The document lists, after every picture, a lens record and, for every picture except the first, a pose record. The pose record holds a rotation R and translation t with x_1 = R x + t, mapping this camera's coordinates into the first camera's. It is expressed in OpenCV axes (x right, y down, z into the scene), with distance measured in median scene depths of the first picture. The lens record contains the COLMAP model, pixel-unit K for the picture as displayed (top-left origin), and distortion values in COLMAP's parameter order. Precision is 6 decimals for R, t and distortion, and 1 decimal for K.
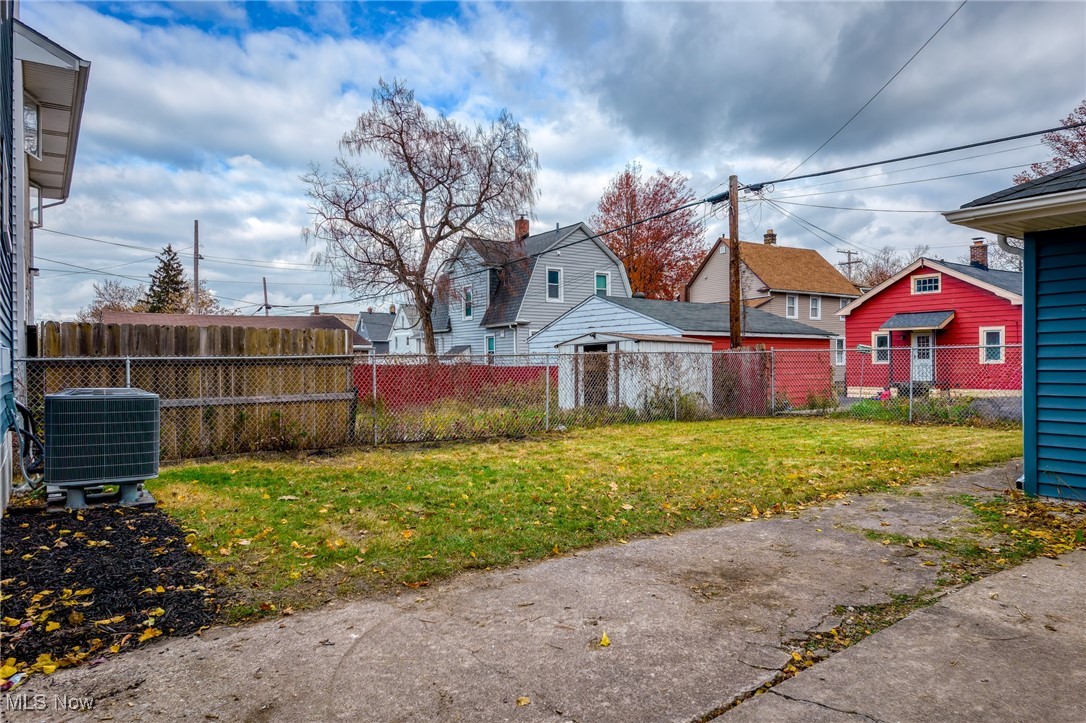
lens RADIAL K [[701.0, 0, 546.7], [0, 701.0, 359.8], [0, 0, 1]] dist [-0.000717, 0.005195]
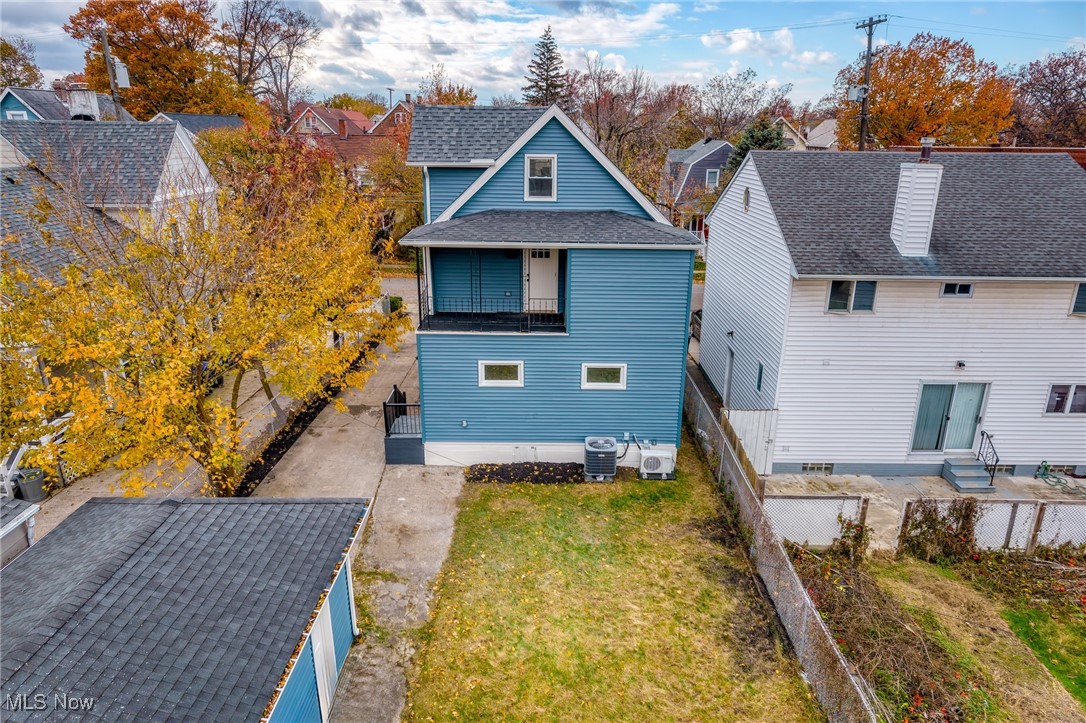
lens RADIAL K [[701.0, 0, 548.6], [0, 701.0, 368.6], [0, 0, 1]] dist [-0.000717, 0.005195]
pose [[-0.577923, 0.259860, -0.773613, 2.832901], [-0.008679, 0.945939, 0.324229, -2.013072], [0.816045, 0.194093, -0.544425, 3.940051]]
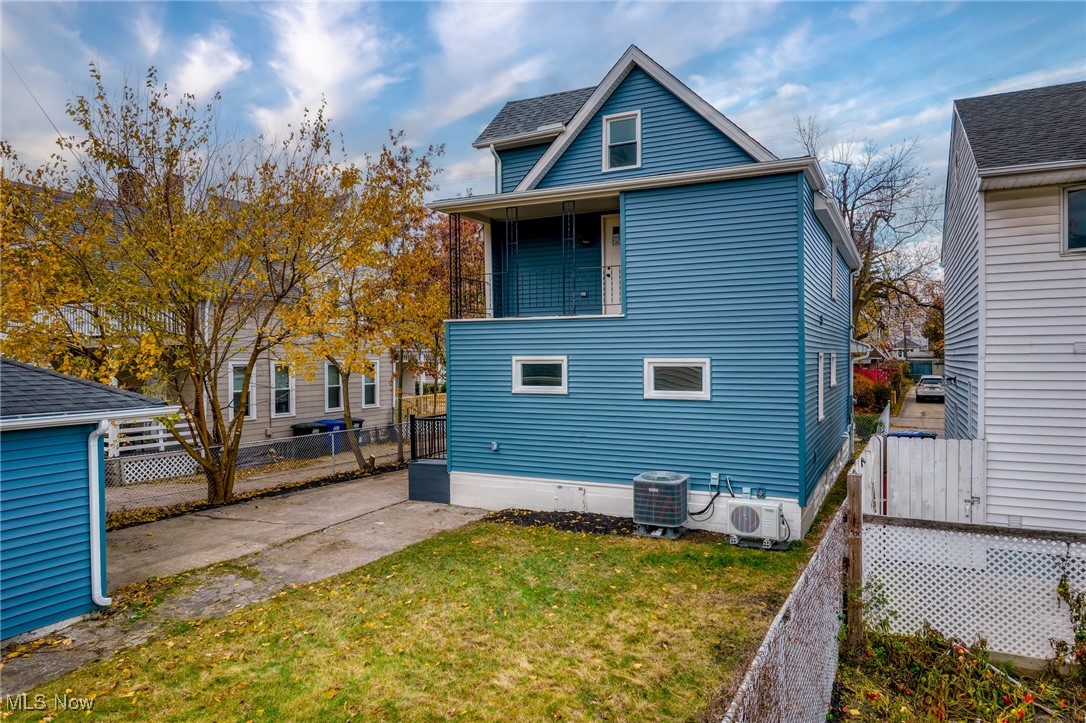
lens RADIAL K [[701.0, 0, 552.4], [0, 701.0, 365.8], [0, 0, 1]] dist [-0.000717, 0.005195]
pose [[-0.880004, 0.014217, -0.474754, 0.887382], [0.008605, 0.999865, 0.013992, -0.479509], [0.474889, 0.008228, -0.880007, 4.212562]]
